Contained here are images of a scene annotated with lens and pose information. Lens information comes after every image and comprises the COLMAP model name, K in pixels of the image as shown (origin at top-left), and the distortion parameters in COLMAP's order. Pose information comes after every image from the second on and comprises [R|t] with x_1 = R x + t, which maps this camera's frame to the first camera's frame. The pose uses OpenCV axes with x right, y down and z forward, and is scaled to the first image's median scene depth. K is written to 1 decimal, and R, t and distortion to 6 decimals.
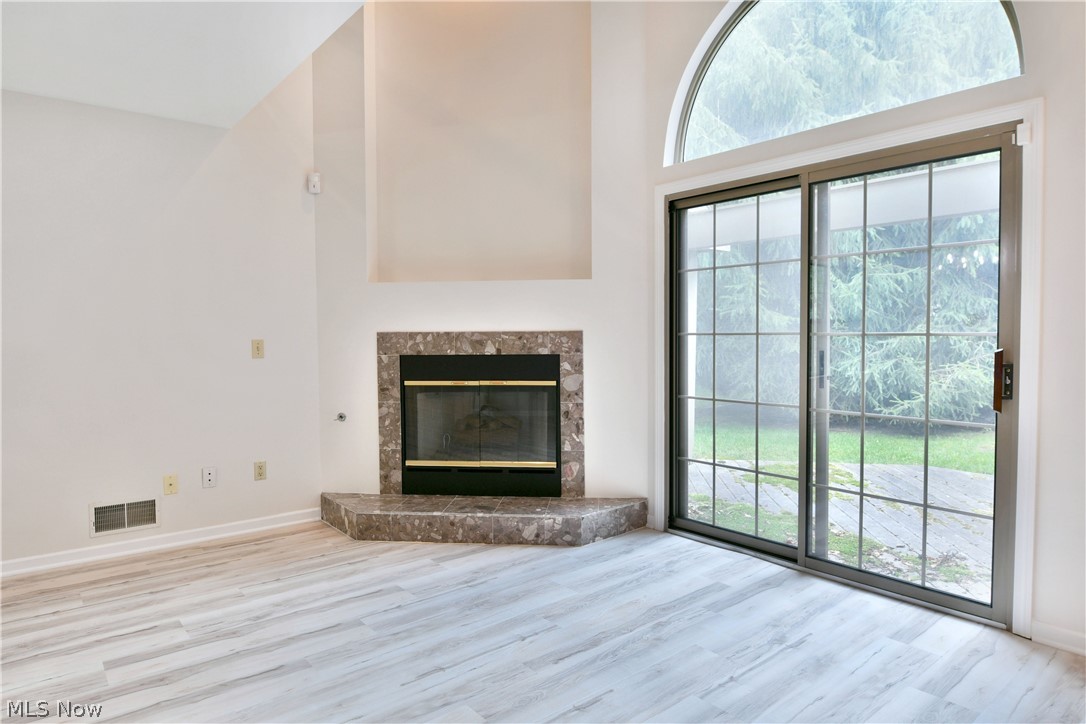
lens RADIAL K [[665.9, 0, 527.6], [0, 665.9, 359.1], [0, 0, 1]] dist [-0.015665, -0.005870]
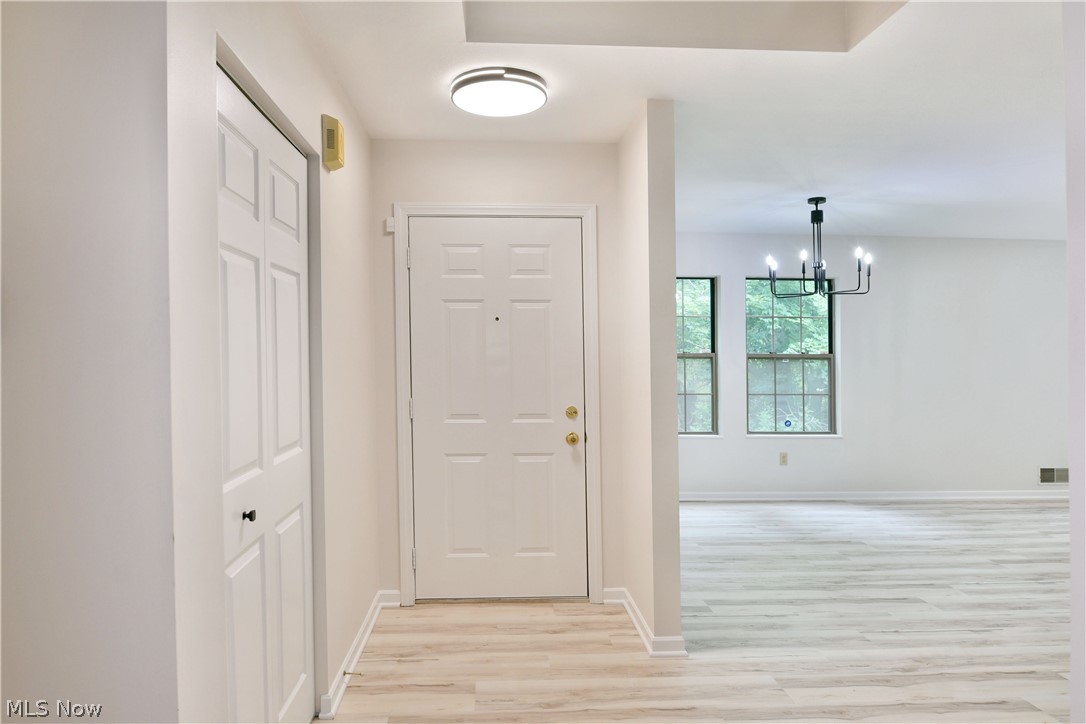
lens RADIAL K [[623.0, 0, 528.1], [0, 623.0, 372.9], [0, 0, 1]] dist [0.005640, -0.000658]
pose [[0.801451, 0.016009, -0.597847, -0.658112], [-0.037970, 0.998987, -0.024151, 0.056182], [0.596855, 0.042056, 0.801247, -0.998530]]
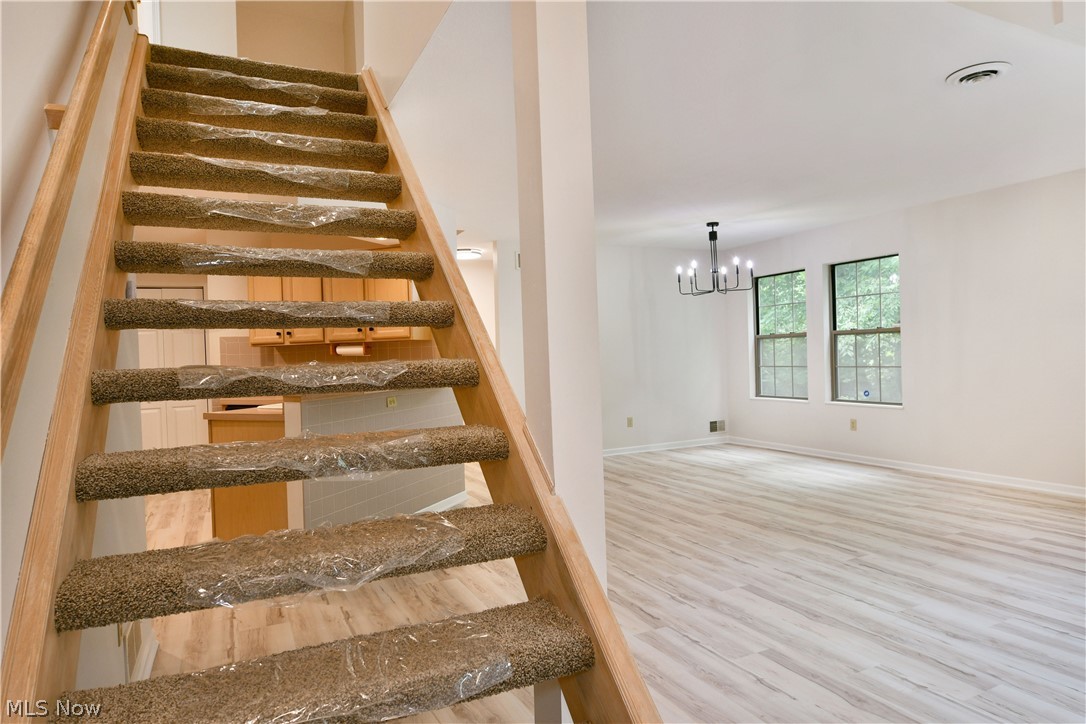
lens RADIAL K [[665.9, 0, 527.8], [0, 665.9, 359.9], [0, 0, 1]] dist [-0.015665, -0.005870]
pose [[-0.241300, 0.025057, -0.970127, 0.739276], [-0.009688, 0.999555, 0.028227, -0.003638], [0.970402, 0.016210, -0.240950, 0.111933]]
